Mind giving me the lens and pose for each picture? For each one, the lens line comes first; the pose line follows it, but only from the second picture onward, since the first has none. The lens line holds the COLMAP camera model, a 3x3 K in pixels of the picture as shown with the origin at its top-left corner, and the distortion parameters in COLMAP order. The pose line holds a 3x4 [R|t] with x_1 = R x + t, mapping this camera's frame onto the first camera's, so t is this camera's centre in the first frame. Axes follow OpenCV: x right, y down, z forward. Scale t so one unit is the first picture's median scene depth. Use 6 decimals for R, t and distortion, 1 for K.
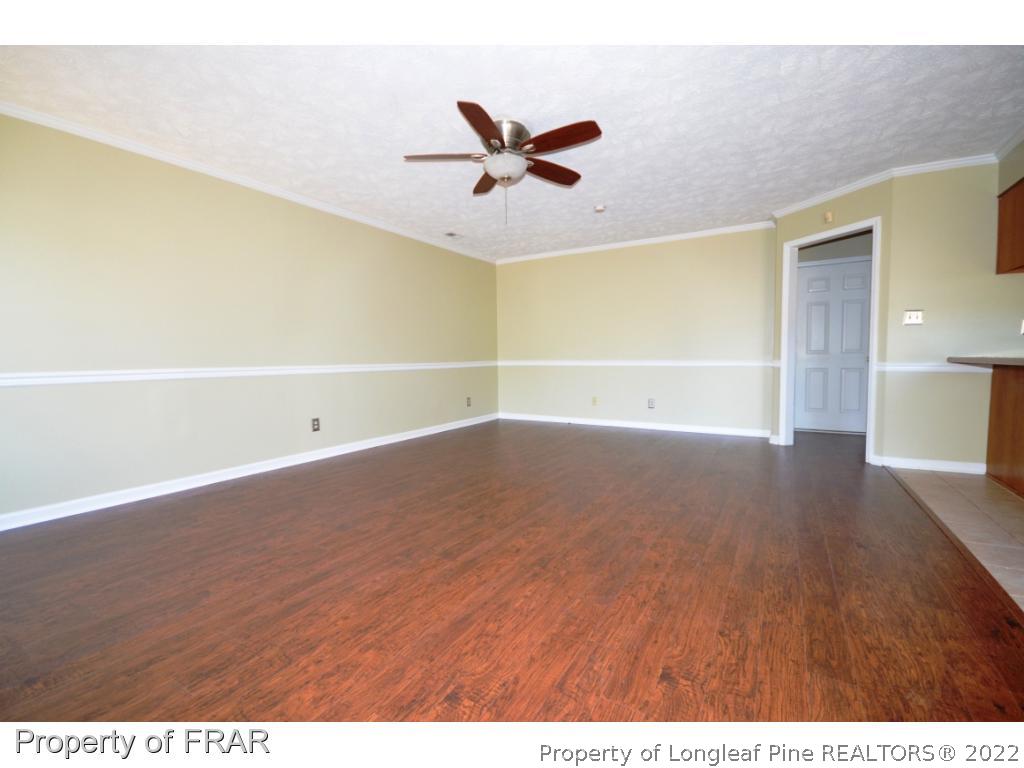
lens RADIAL K [[447.8, 0, 520.6], [0, 447.8, 385.3], [0, 0, 1]] dist [0.000596, -0.007358]
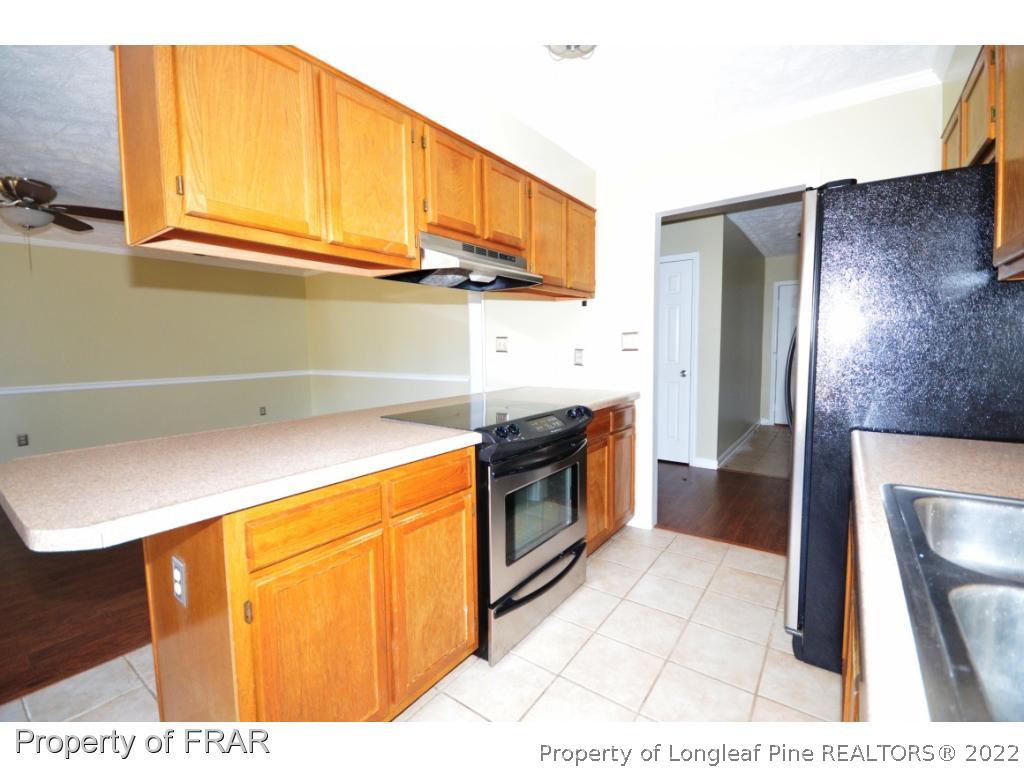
lens RADIAL K [[447.8, 0, 515.9], [0, 447.8, 380.7], [0, 0, 1]] dist [0.000596, -0.007358]
pose [[0.995923, 0.002076, -0.090186, 1.262308], [-0.000889, 0.999912, 0.013202, -0.107177], [0.090206, -0.013068, 0.995837, 0.038581]]
